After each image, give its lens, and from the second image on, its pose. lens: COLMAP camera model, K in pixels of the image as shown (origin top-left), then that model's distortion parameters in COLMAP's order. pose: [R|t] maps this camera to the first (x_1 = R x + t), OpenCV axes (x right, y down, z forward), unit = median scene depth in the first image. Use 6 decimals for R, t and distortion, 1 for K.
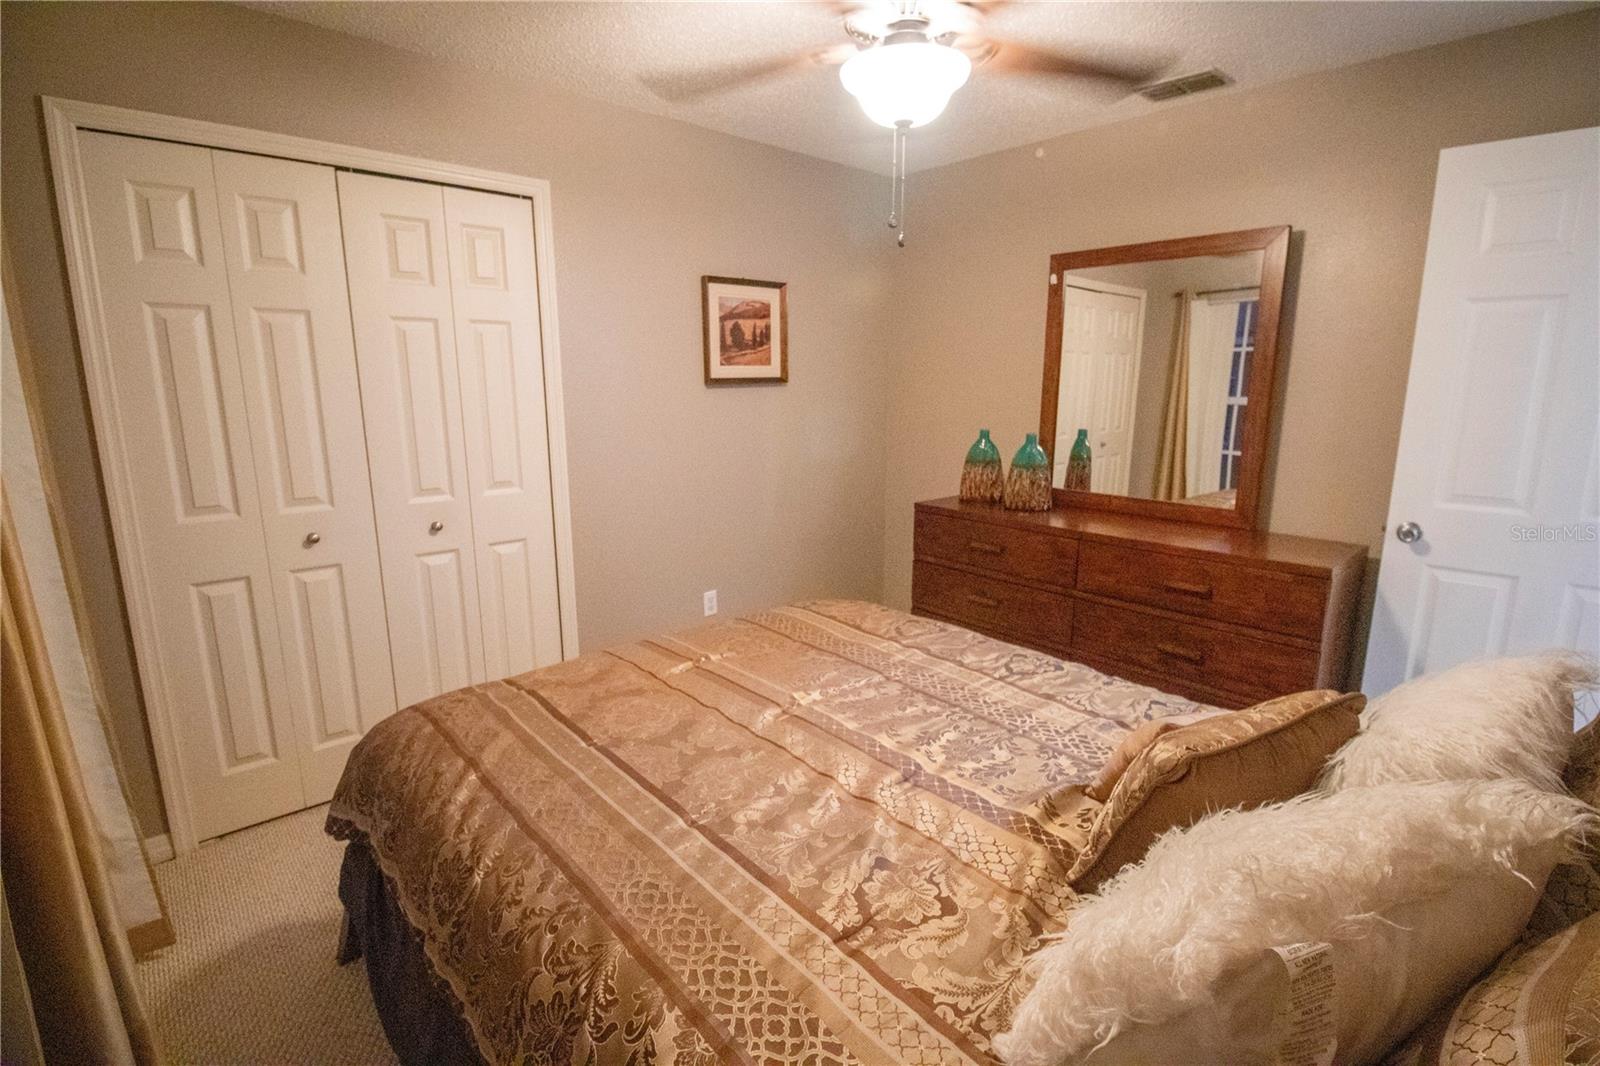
lens RADIAL K [[739.2, 0, 804.1], [0, 739.2, 526.0], [0, 0, 1]] dist [-0.001948, -0.011367]
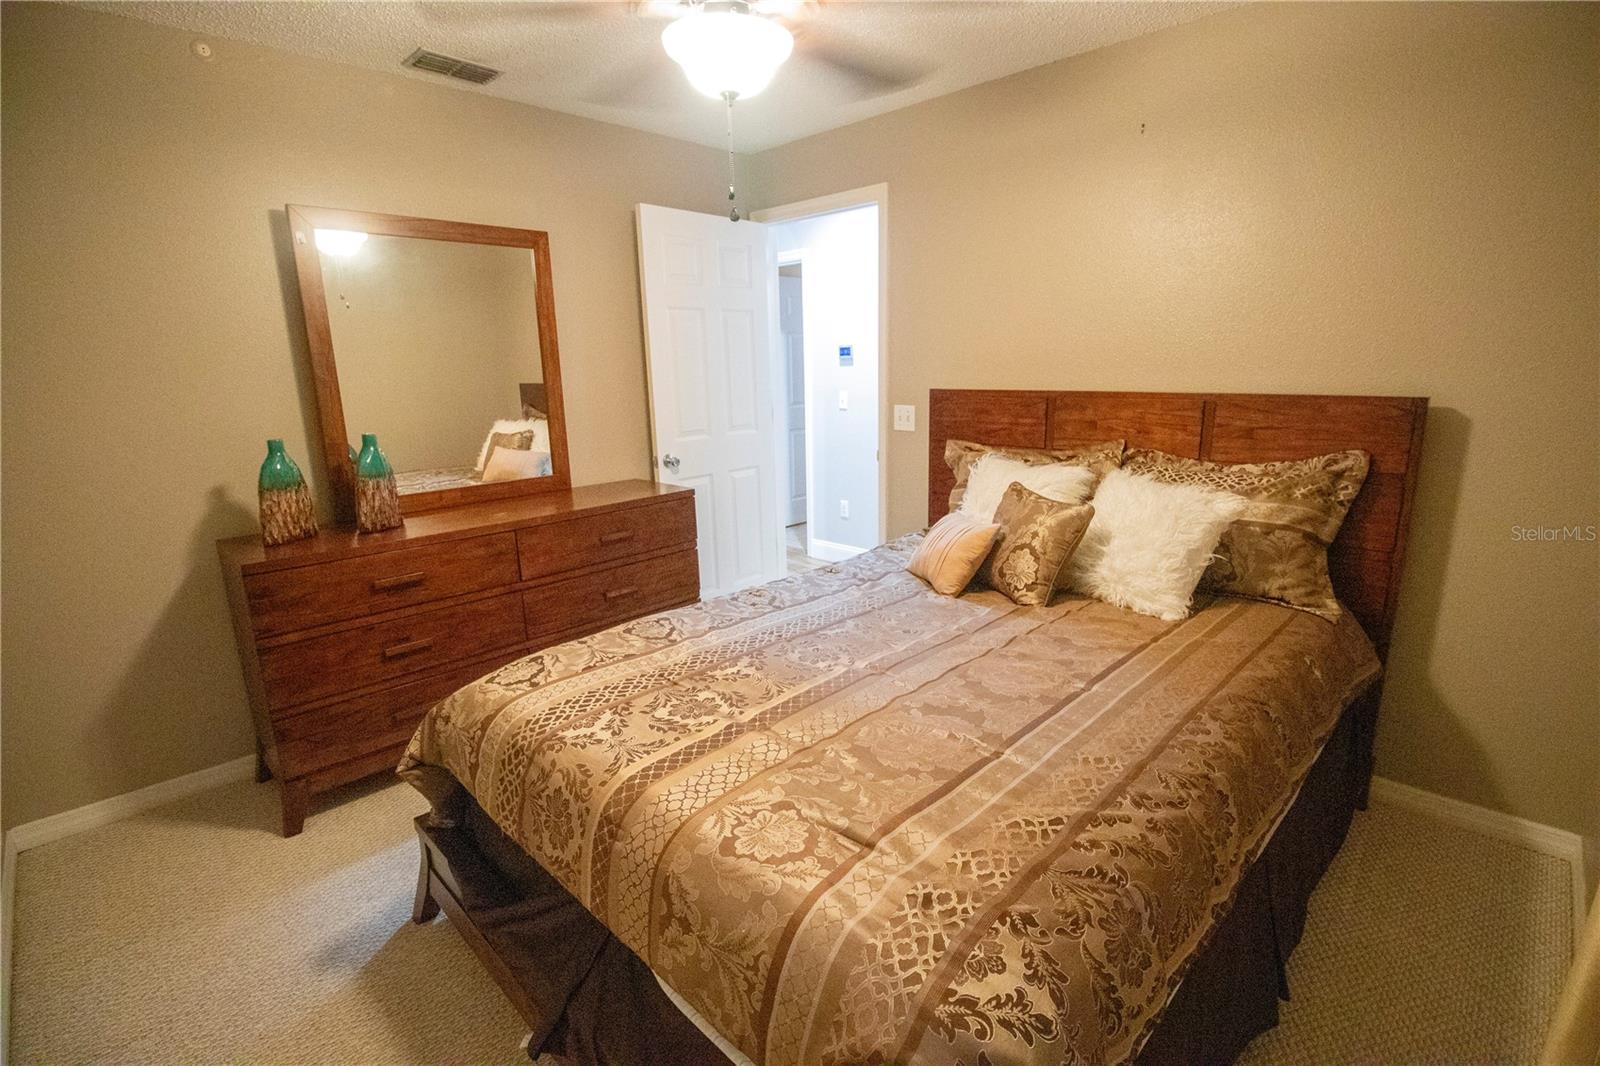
lens RADIAL K [[739.2, 0, 787.8], [0, 739.2, 537.7], [0, 0, 1]] dist [-0.001948, -0.011367]
pose [[-0.049910, -0.234234, 0.970898, -0.438204], [0.214763, 0.946852, 0.239473, -0.094243], [-0.975390, 0.220465, 0.003047, 0.472762]]
